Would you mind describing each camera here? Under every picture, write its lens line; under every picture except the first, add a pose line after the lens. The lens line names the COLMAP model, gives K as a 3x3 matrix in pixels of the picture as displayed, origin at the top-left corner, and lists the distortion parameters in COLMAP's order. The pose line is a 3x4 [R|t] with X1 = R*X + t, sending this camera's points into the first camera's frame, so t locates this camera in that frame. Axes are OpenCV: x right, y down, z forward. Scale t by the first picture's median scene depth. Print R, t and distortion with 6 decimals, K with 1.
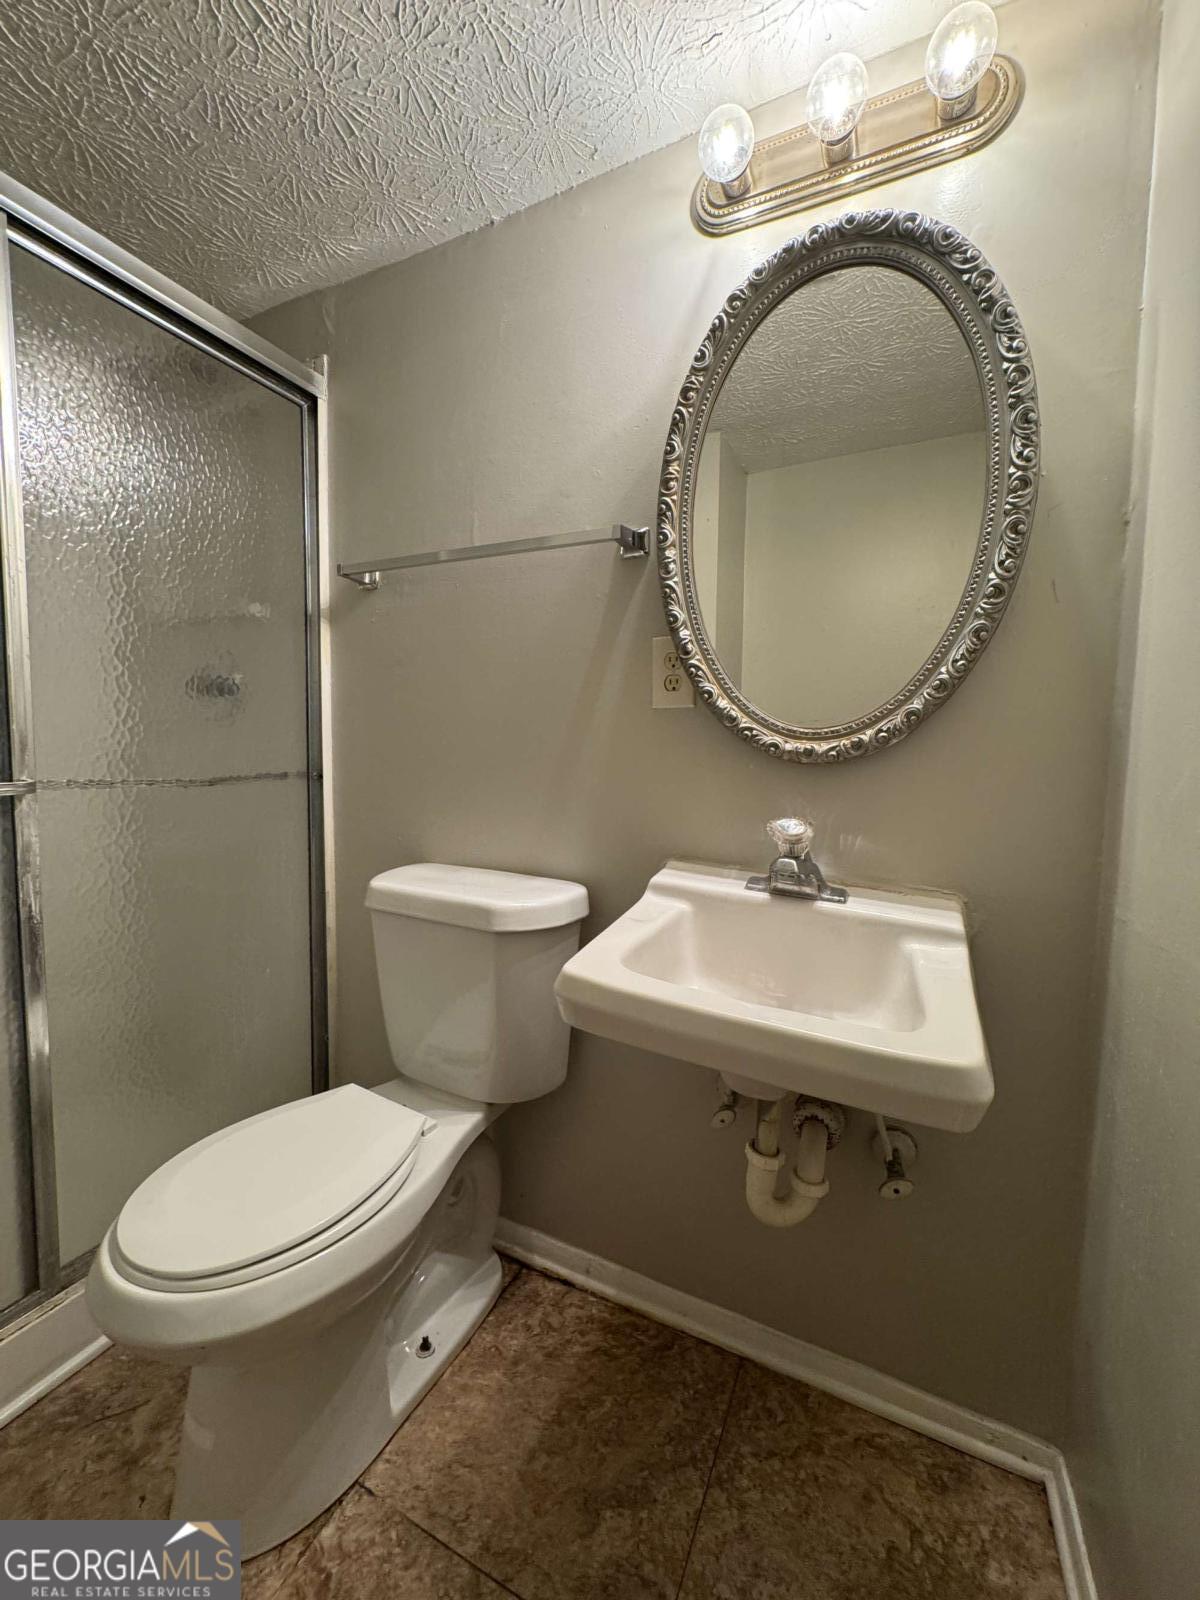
lens RADIAL K [[638.7, 0, 600.3], [0, 638.7, 795.9], [0, 0, 1]] dist [-0.002126, 0.000664]
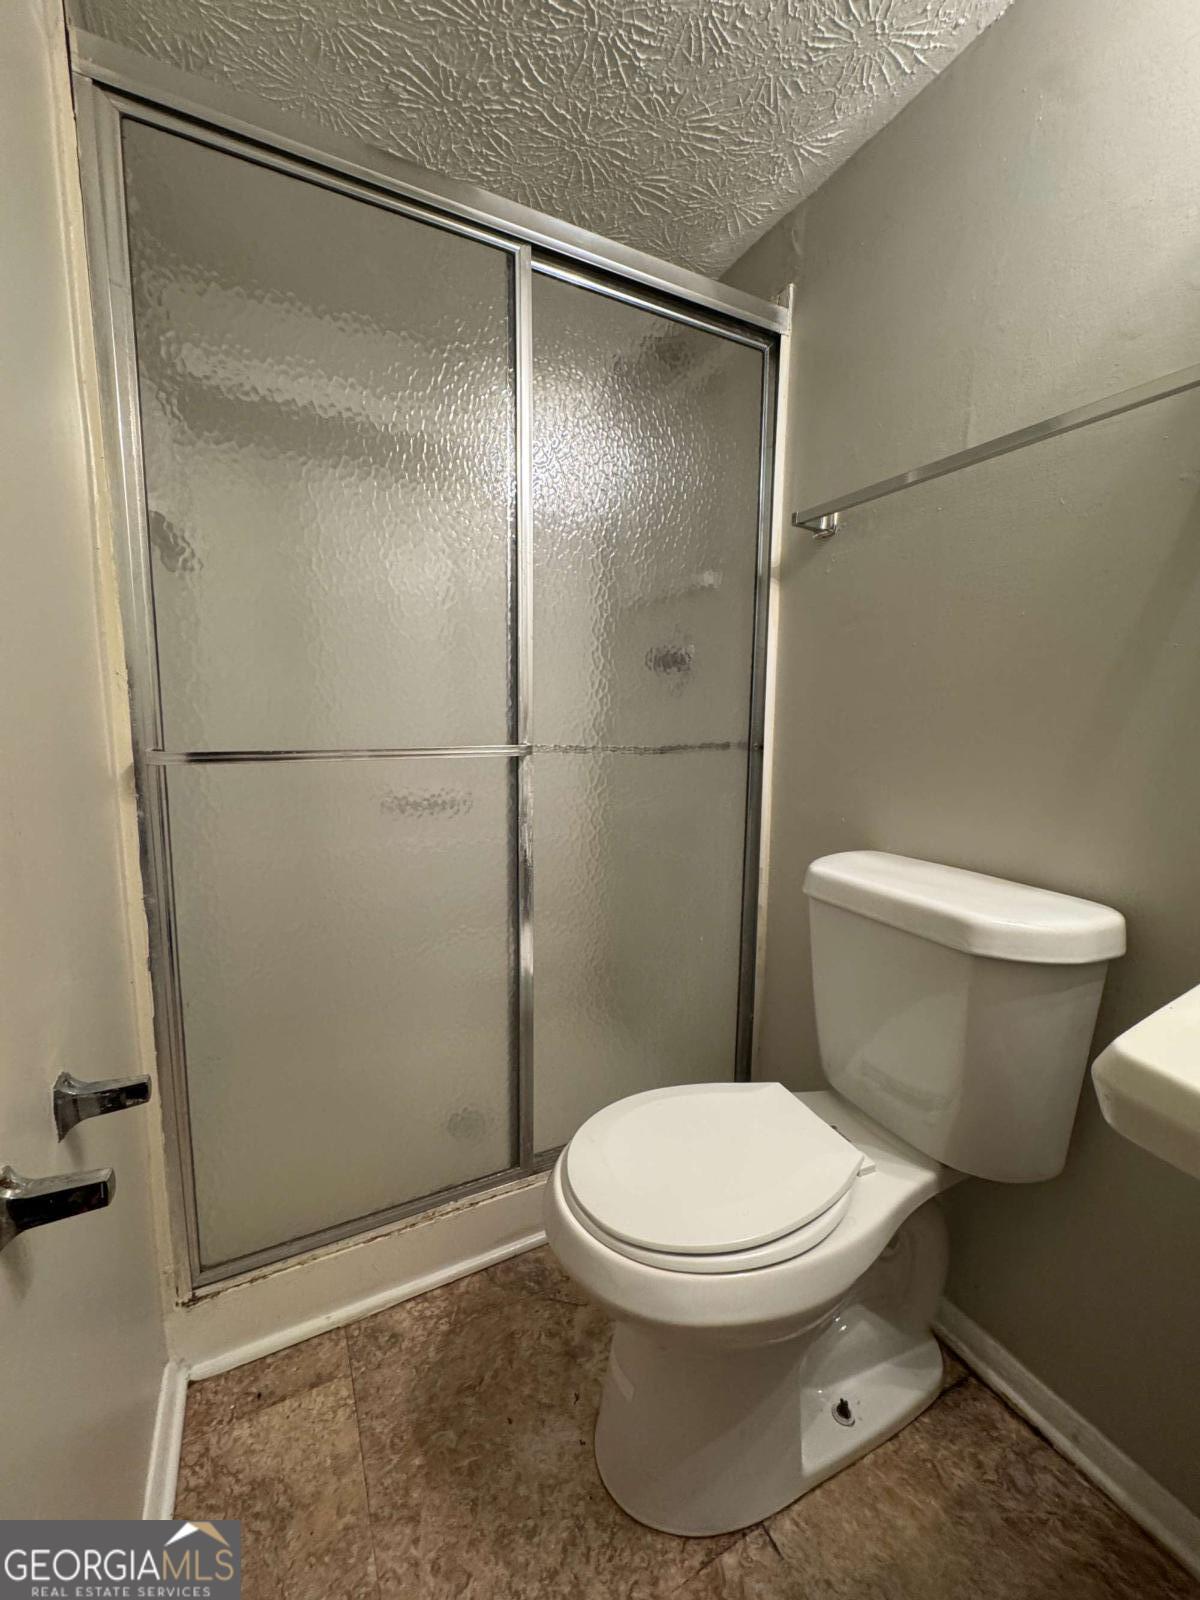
lens RADIAL K [[638.7, 0, 602.1], [0, 638.7, 802.2], [0, 0, 1]] dist [-0.002126, 0.000664]
pose [[0.799807, 0.068481, -0.596338, -0.070313], [-0.041670, 0.997408, 0.058651, 0.006616], [0.598809, -0.022060, 0.800588, 0.121496]]
